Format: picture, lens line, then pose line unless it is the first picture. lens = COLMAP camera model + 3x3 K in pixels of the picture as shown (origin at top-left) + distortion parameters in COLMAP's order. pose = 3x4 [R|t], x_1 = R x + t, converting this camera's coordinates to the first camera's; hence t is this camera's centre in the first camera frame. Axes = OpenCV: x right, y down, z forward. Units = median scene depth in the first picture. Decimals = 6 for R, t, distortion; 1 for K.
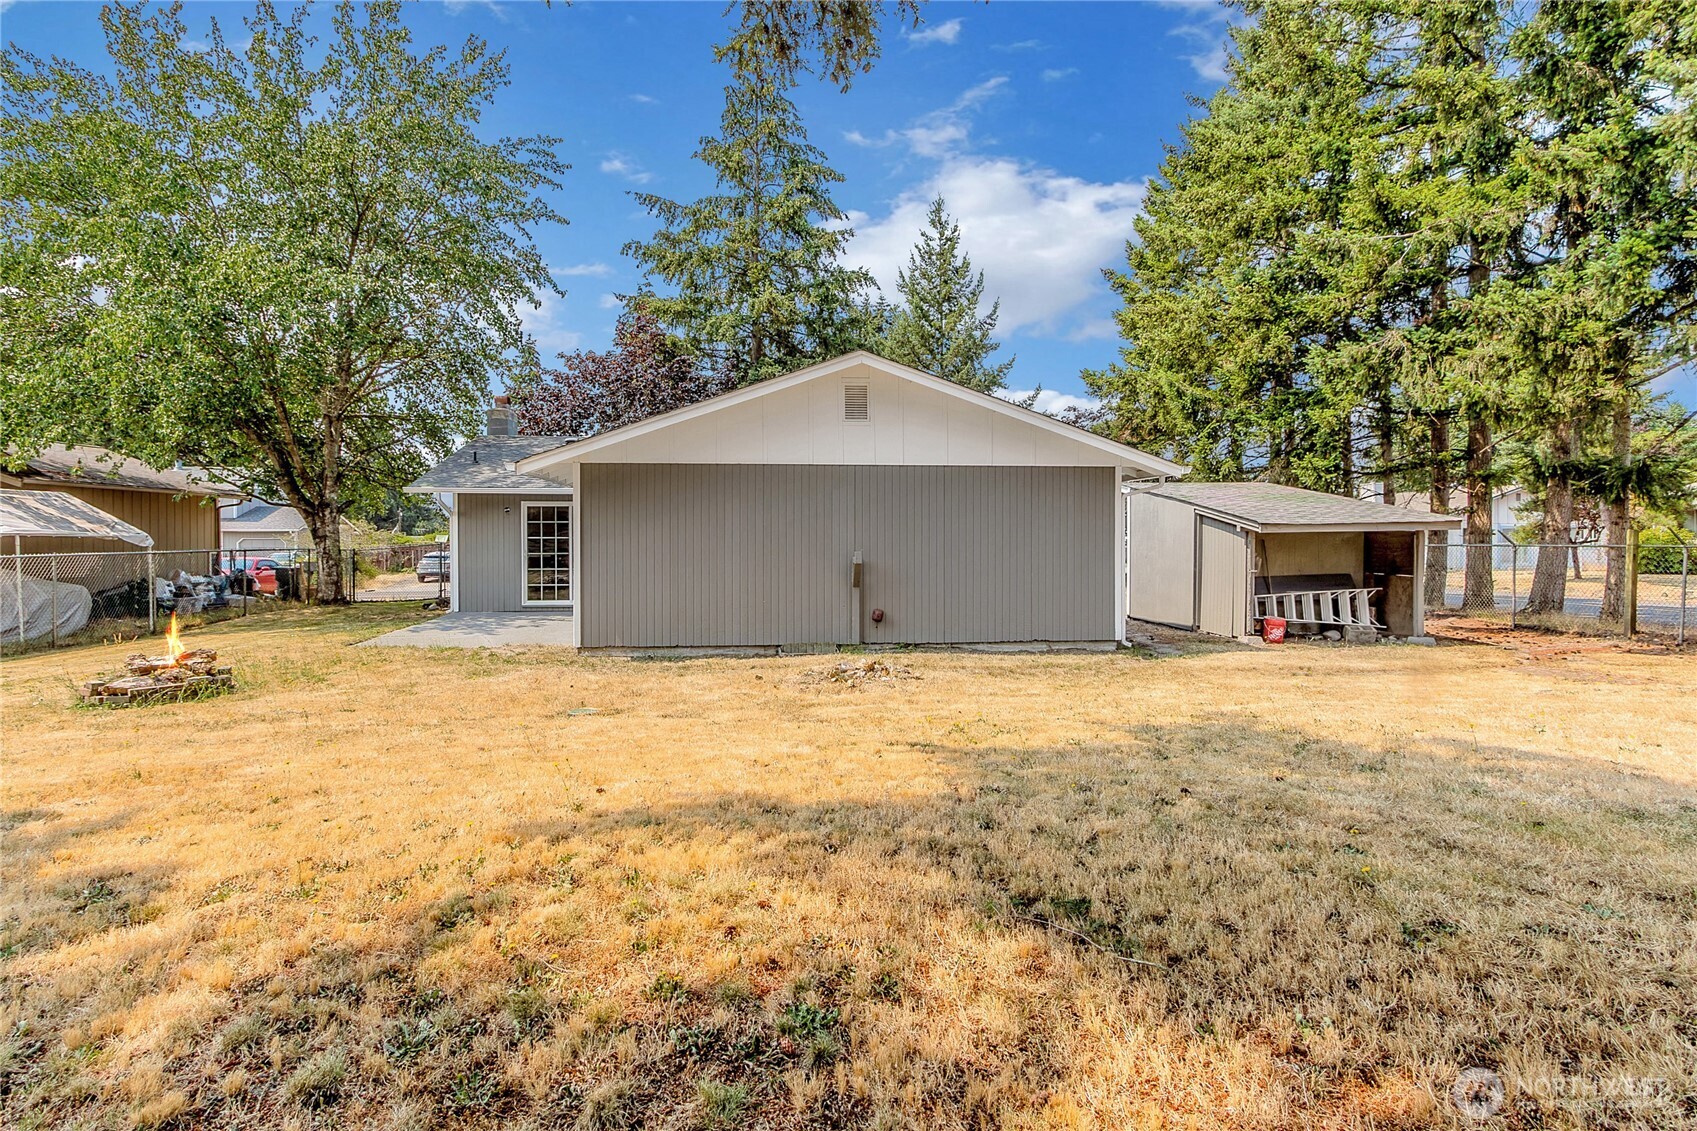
lens RADIAL K [[798.6, 0, 833.9], [0, 798.6, 550.2], [0, 0, 1]] dist [0.000896, 0.000162]
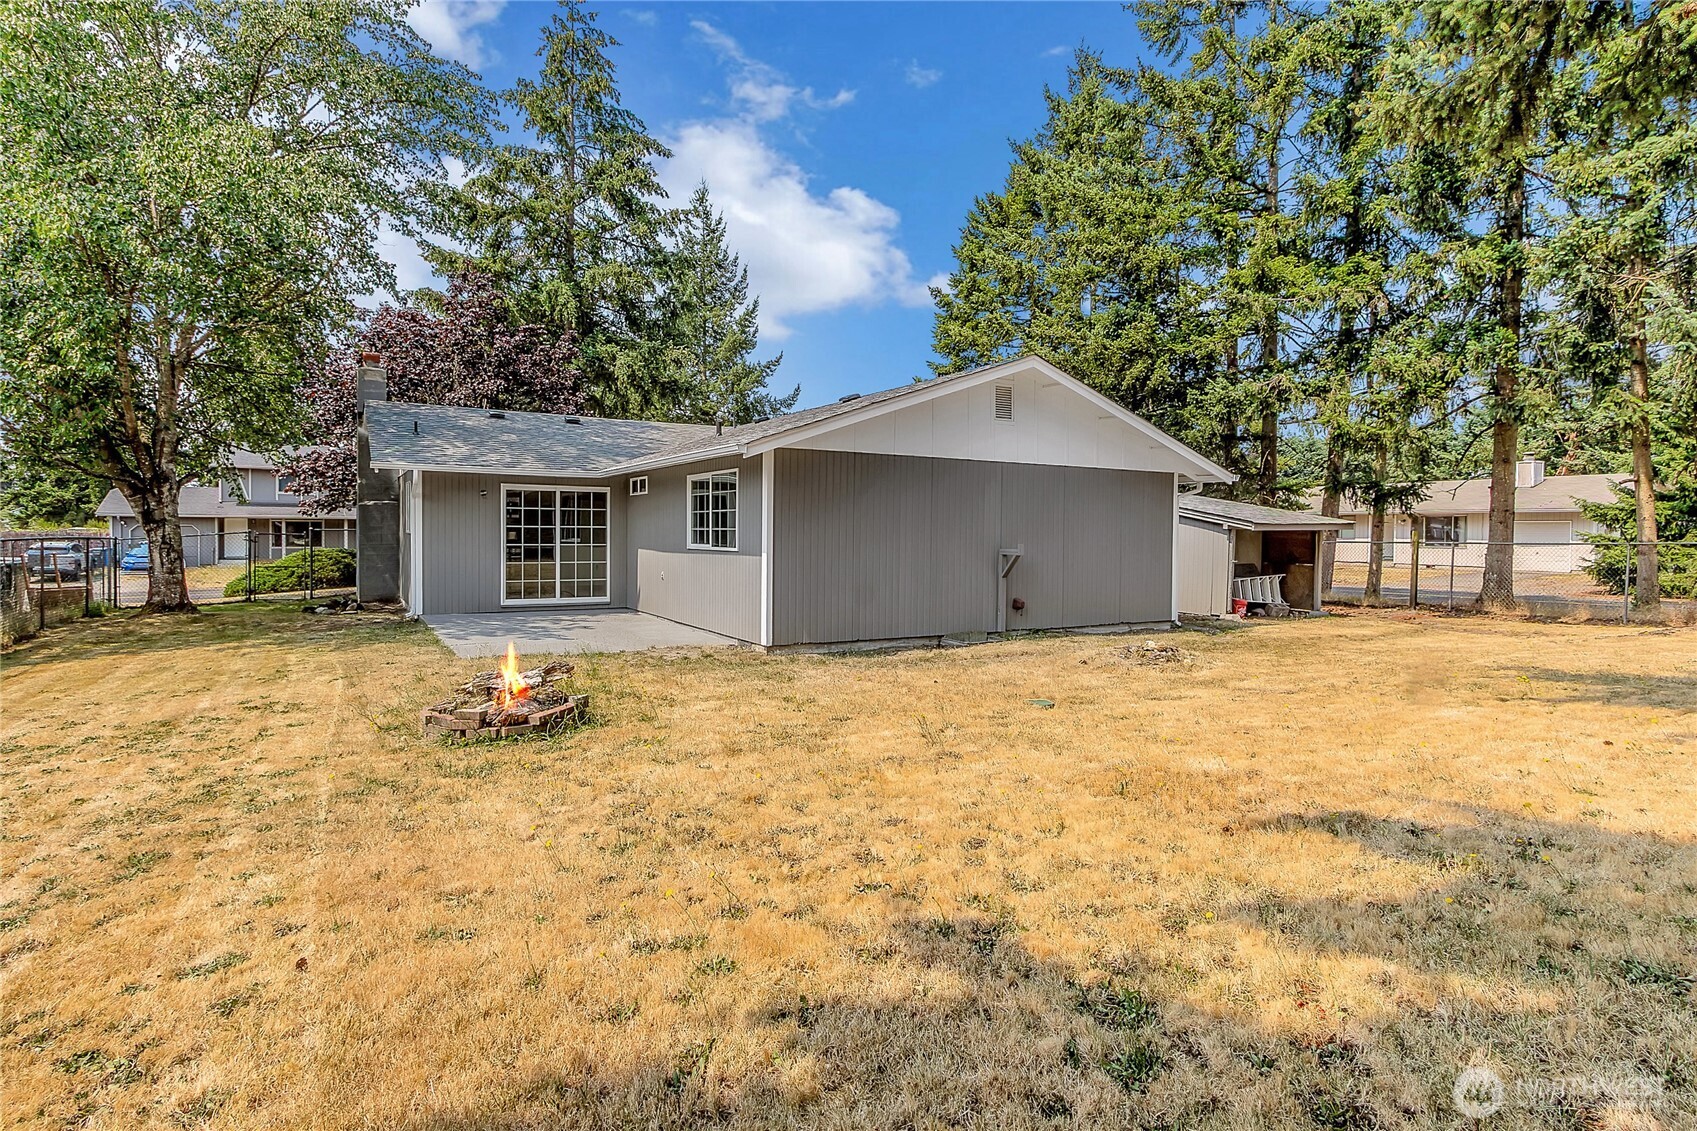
lens RADIAL K [[798.6, 0, 833.9], [0, 798.6, 550.2], [0, 0, 1]] dist [0.000896, 0.000162]
pose [[0.924126, 0.001153, 0.382087, -0.483989], [-0.005081, 0.999944, 0.009271, 0.000615], [-0.382055, -0.010509, 0.924080, 0.091281]]
